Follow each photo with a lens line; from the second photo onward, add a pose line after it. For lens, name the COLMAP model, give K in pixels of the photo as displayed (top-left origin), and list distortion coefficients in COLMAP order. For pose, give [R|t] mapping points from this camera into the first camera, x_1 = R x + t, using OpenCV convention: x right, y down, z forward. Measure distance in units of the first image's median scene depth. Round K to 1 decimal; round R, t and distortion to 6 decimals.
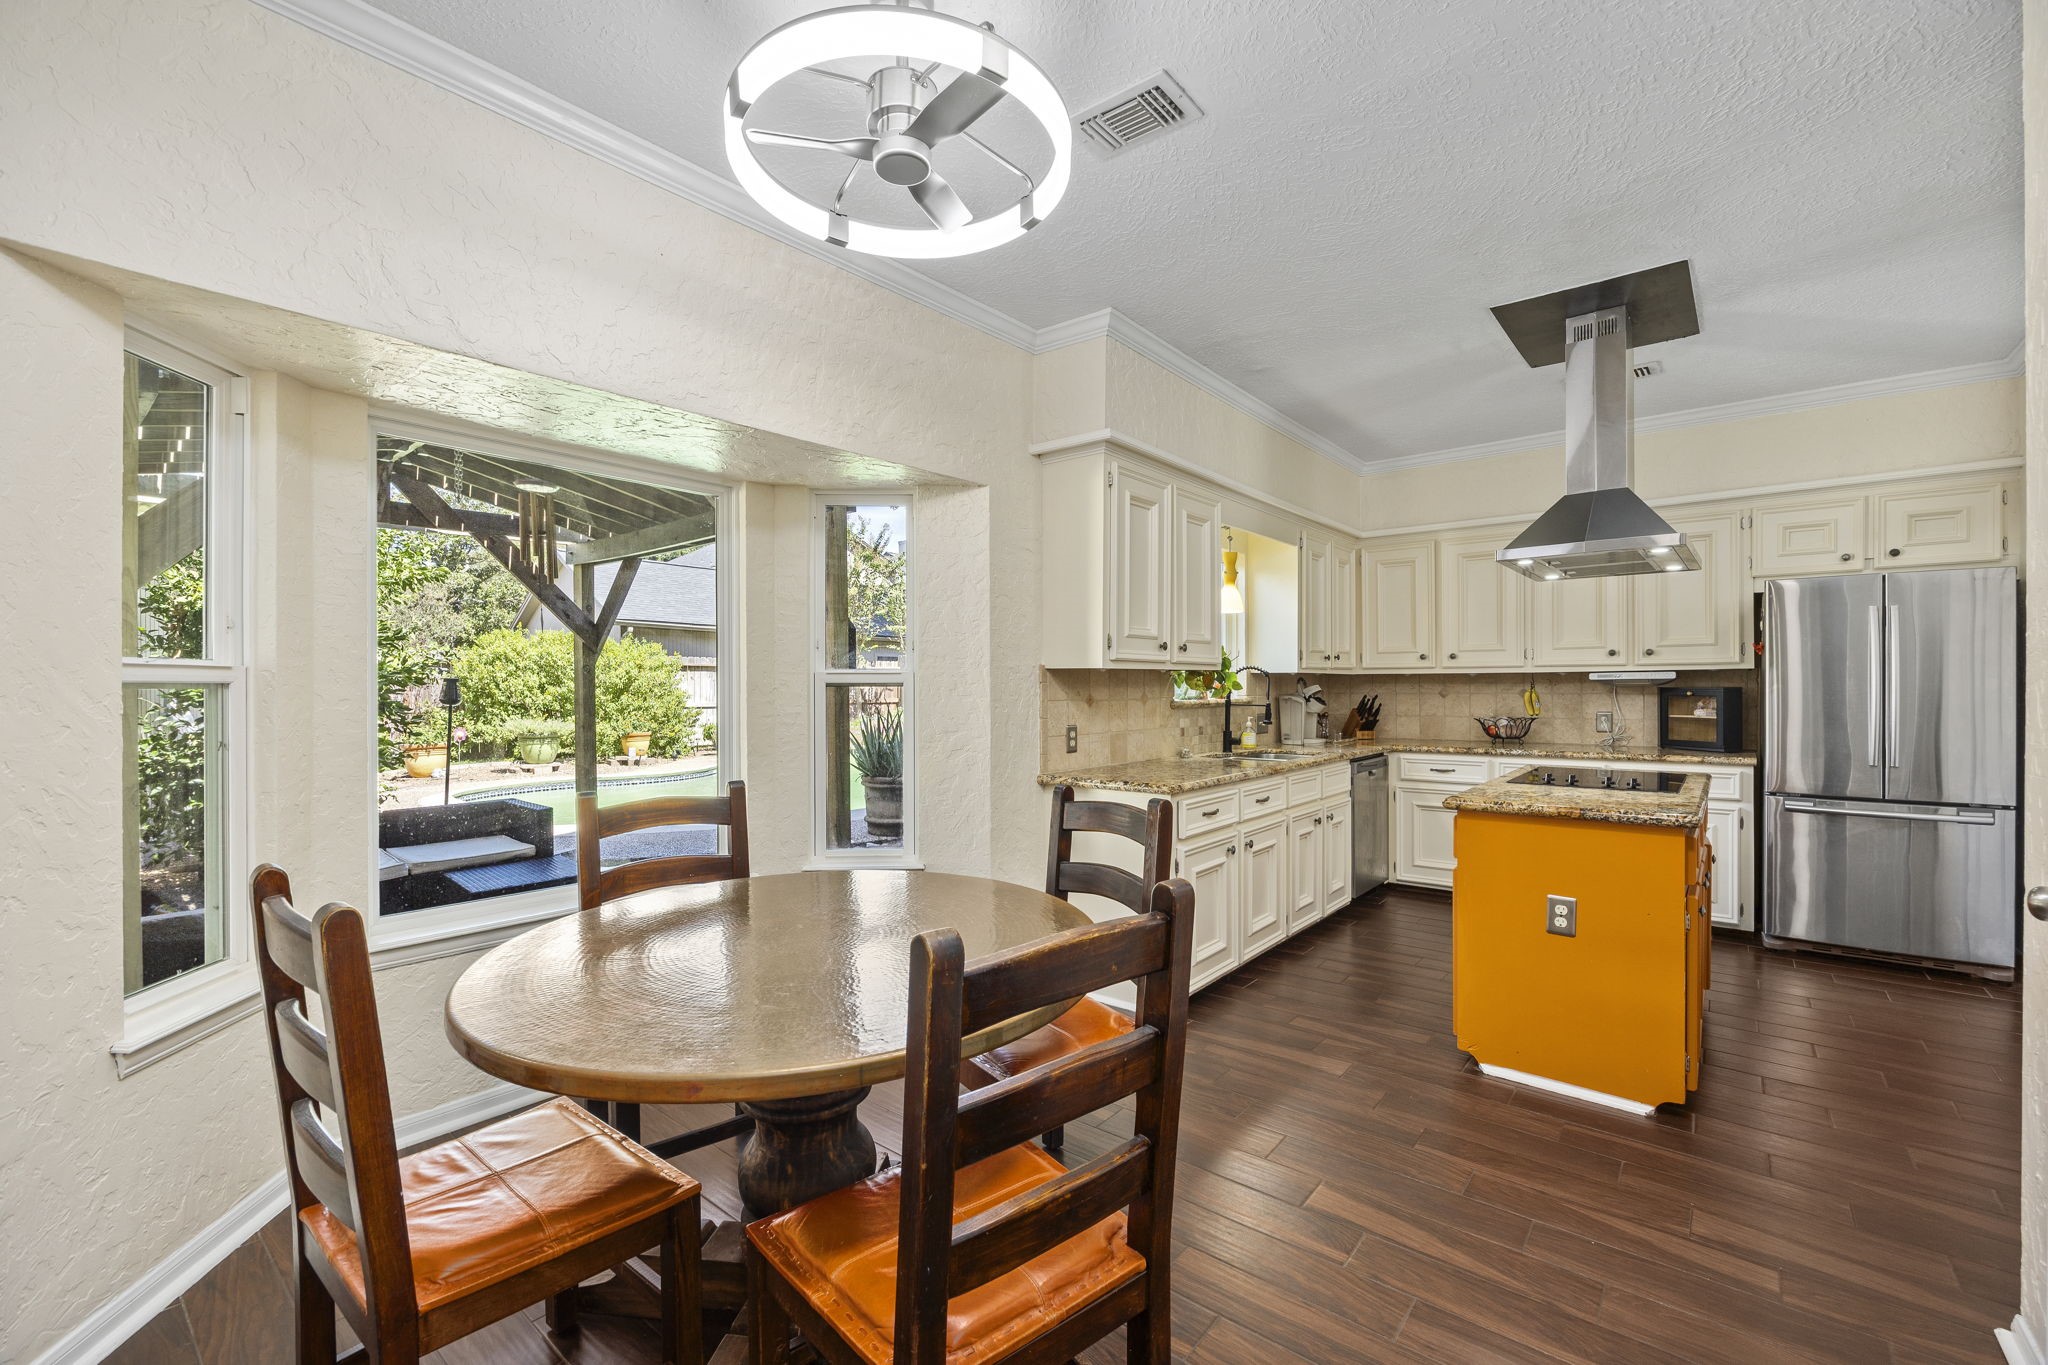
lens RADIAL K [[826.5, 0, 1025.1], [0, 826.5, 697.5], [0, 0, 1]] dist [0.032657, -0.000209]
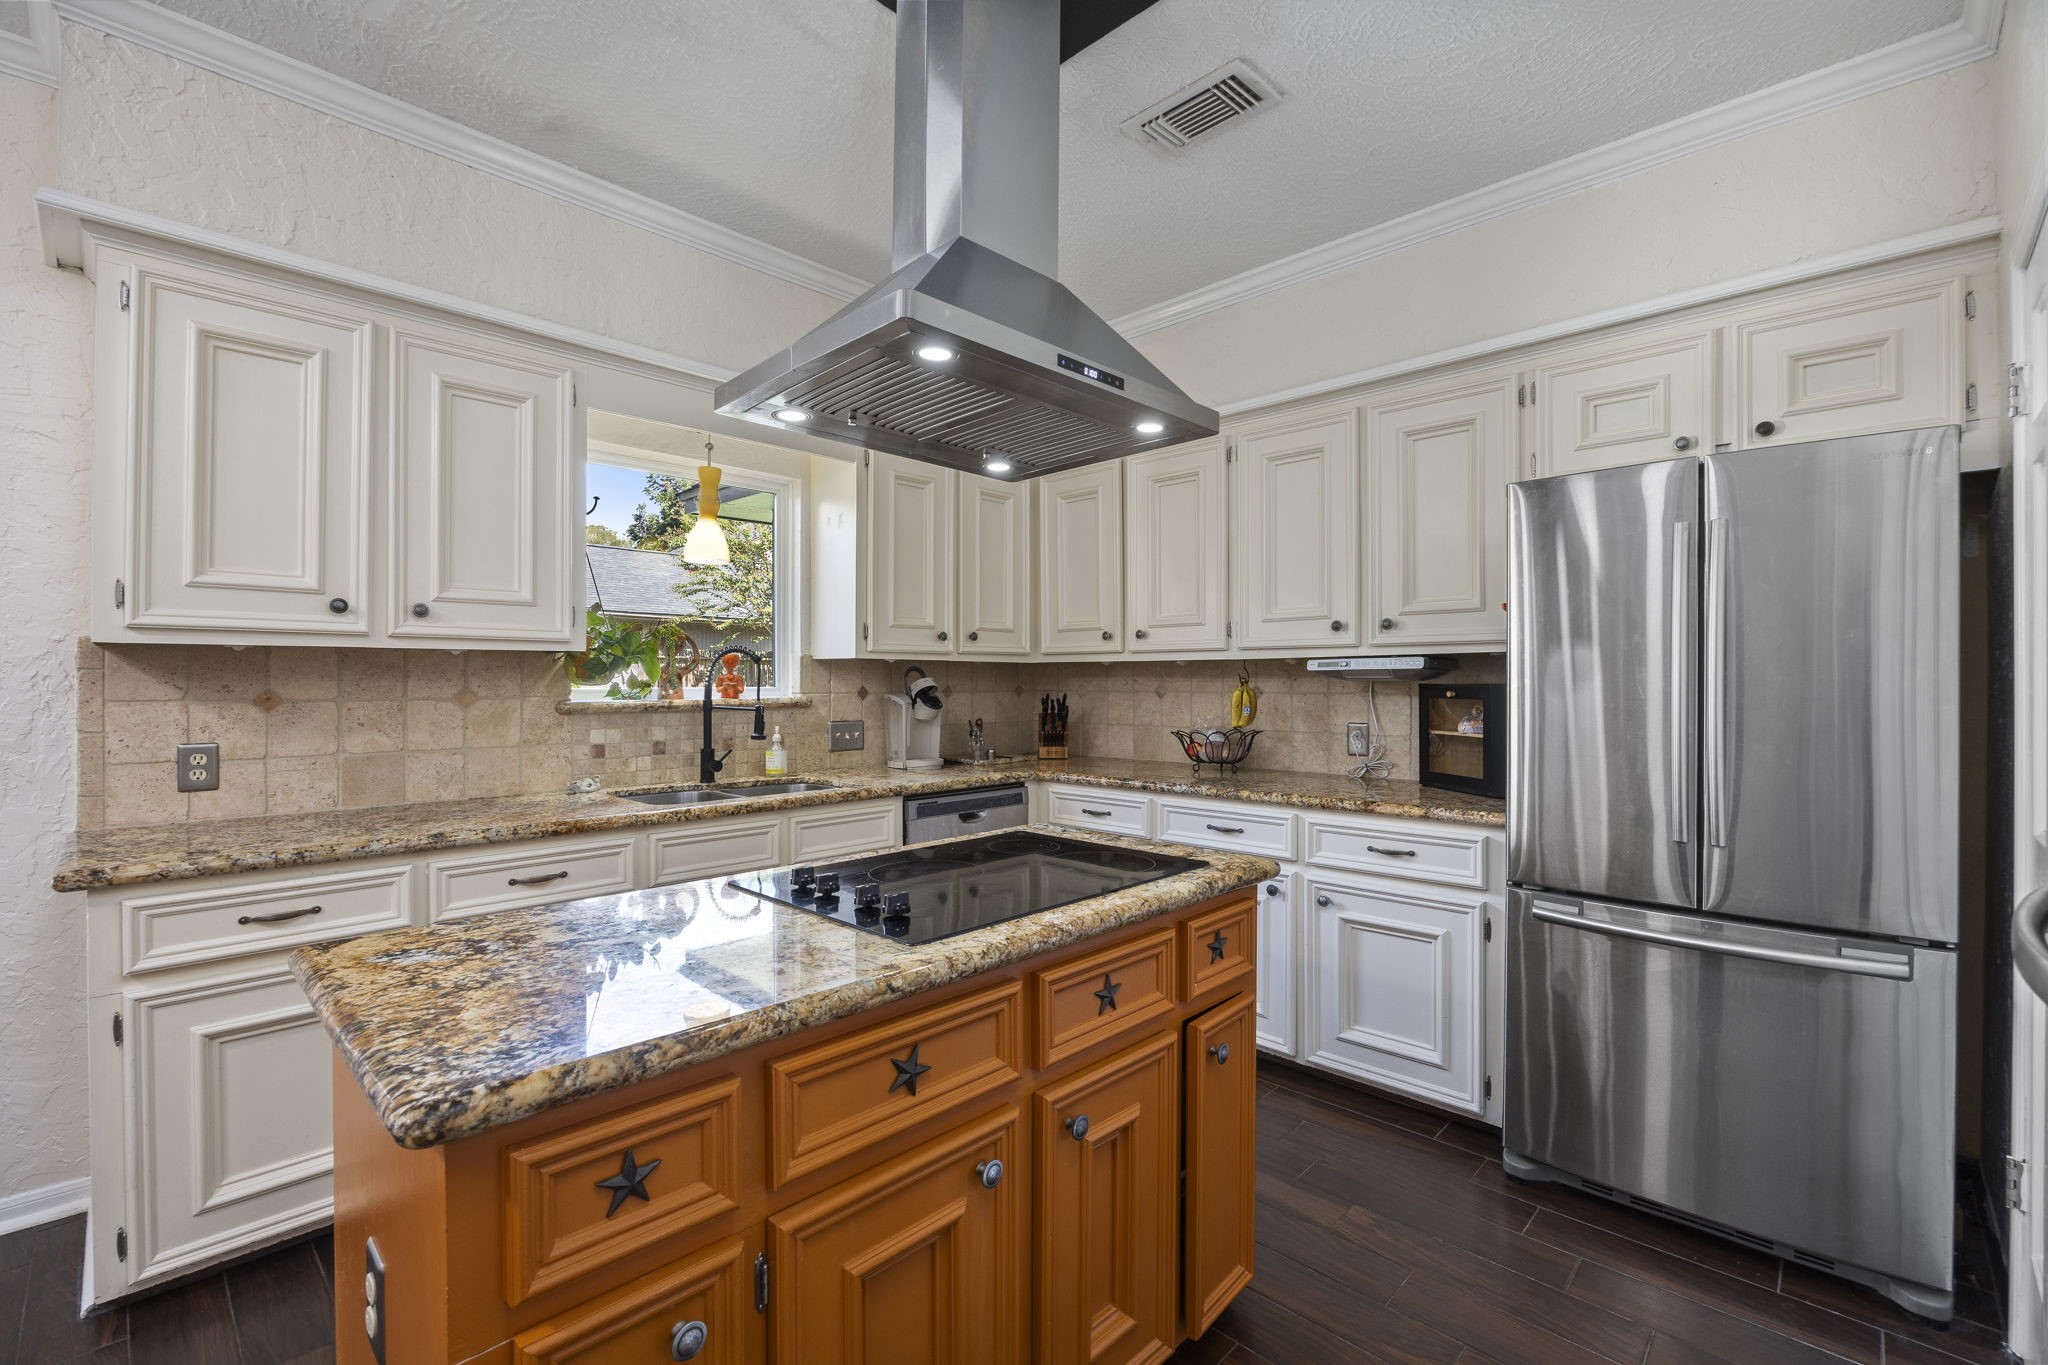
lens RADIAL K [[816.0, 0, 1026.7], [0, 816.0, 687.2], [0, 0, 1]] dist [0.006791, -0.000312]
pose [[0.993210, 0.004362, -0.116249, 0.564720], [-0.005259, 0.999959, -0.007414, -0.003922], [0.116212, 0.007975, 0.993192, 0.403382]]
